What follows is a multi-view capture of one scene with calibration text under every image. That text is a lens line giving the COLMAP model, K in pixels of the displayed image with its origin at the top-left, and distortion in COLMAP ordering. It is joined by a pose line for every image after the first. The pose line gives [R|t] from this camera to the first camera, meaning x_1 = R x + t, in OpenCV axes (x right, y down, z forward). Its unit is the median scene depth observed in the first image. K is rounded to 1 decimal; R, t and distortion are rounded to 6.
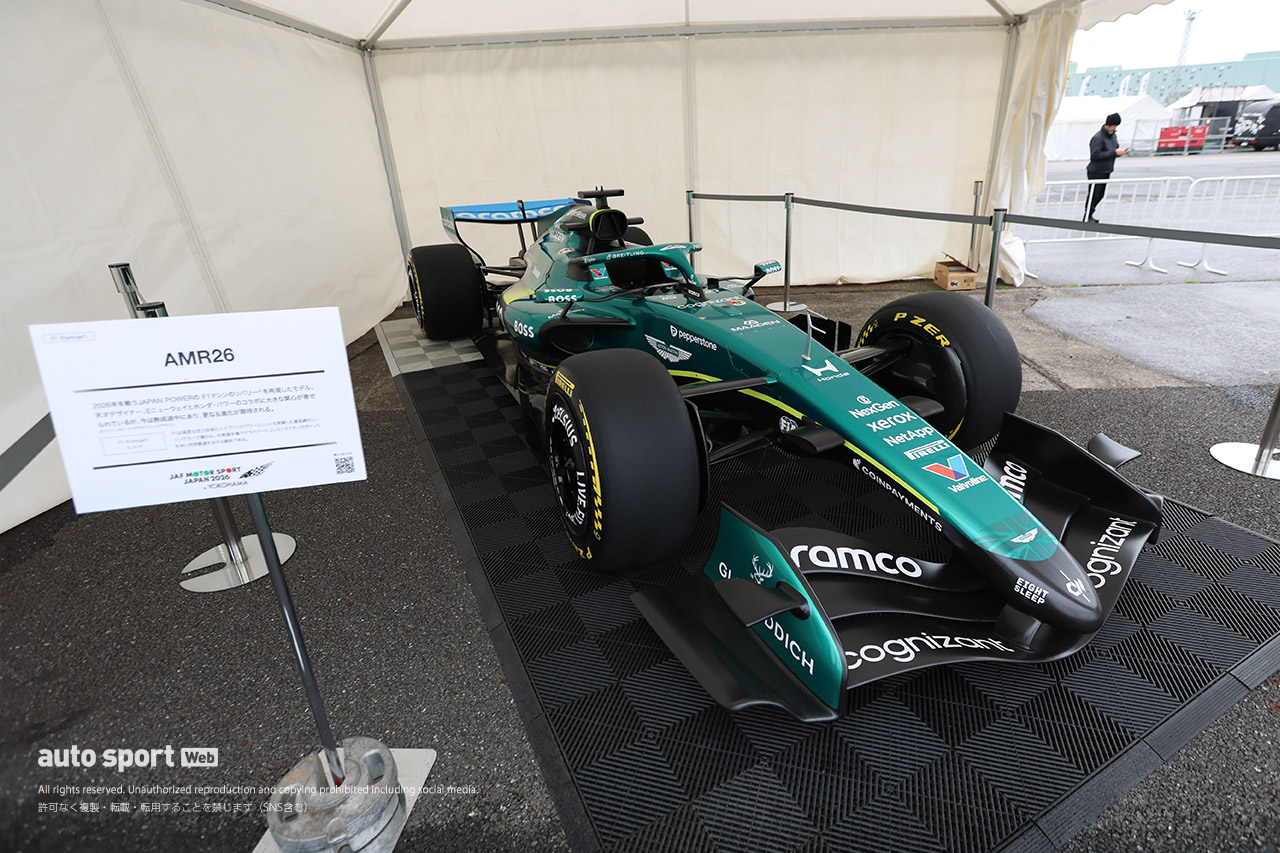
lens RADIAL K [[646.9, 0, 693.1], [0, 646.9, 410.3], [0, 0, 1]] dist [-0.000713, -0.000253]
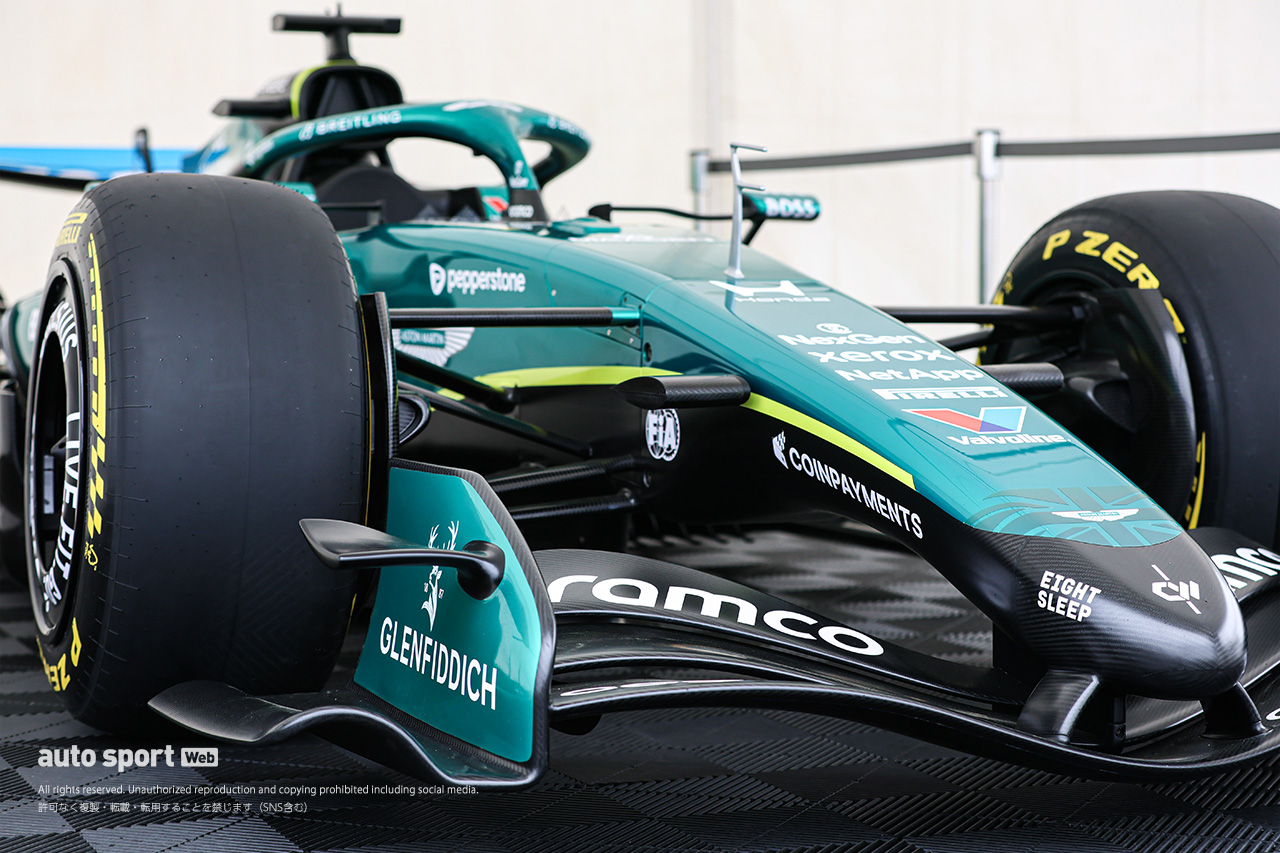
lens RADIAL K [[2743.9, 0, 638.7], [0, 2743.9, 427.5], [0, 0, 1]] dist [0.030447, 0.000000]
pose [[0.992936, 0.037366, -0.112611, 0.309941], [-0.071398, 0.946211, -0.315575, 0.519598], [0.094762, 0.321386, 0.942195, -0.485085]]
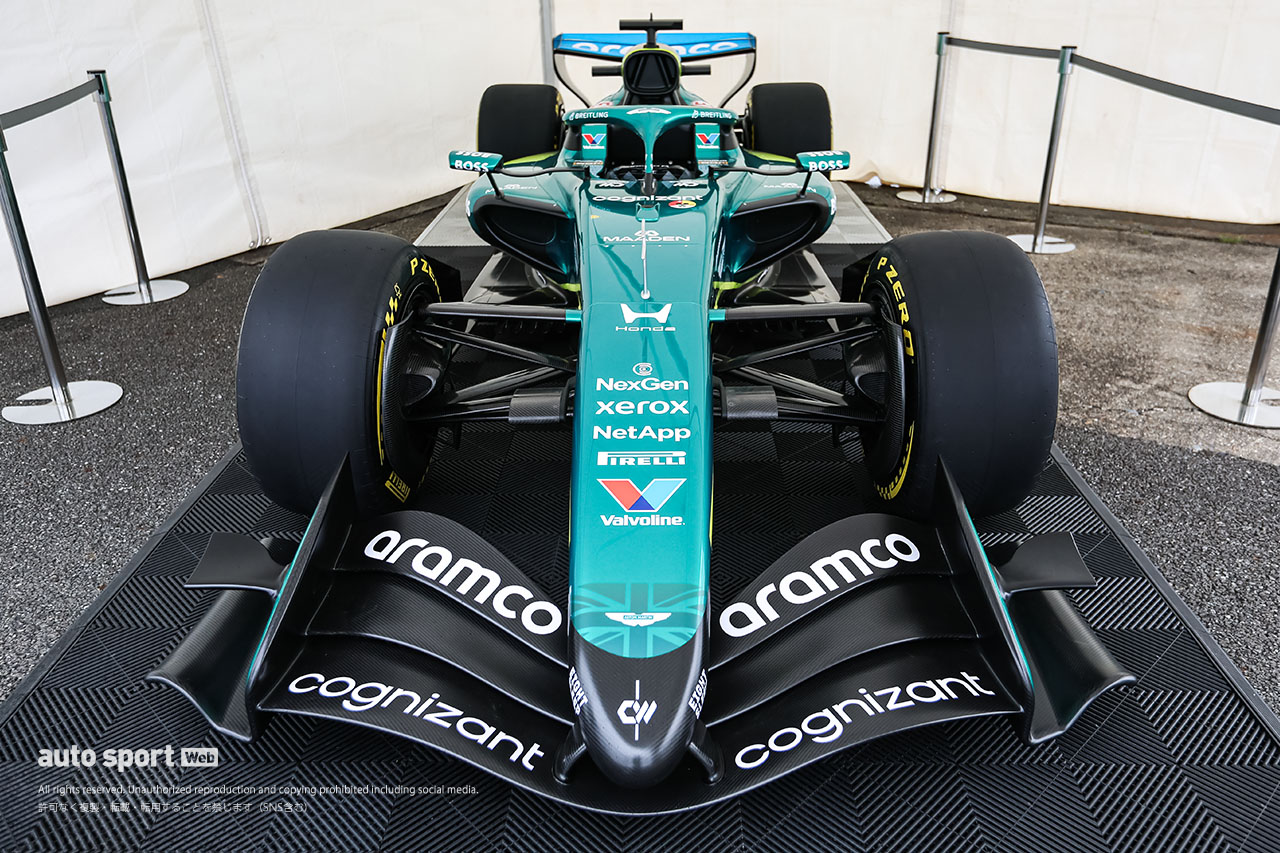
lens RADIAL K [[996.7, 0, 641.9], [0, 996.7, 416.9], [0, 0, 1]] dist [-0.006259, 0.002042]
pose [[0.865009, 0.232562, -0.444606, 0.659176], [-0.209303, 0.972567, 0.101512, -0.064418], [0.456017, 0.005248, 0.889956, 0.114669]]
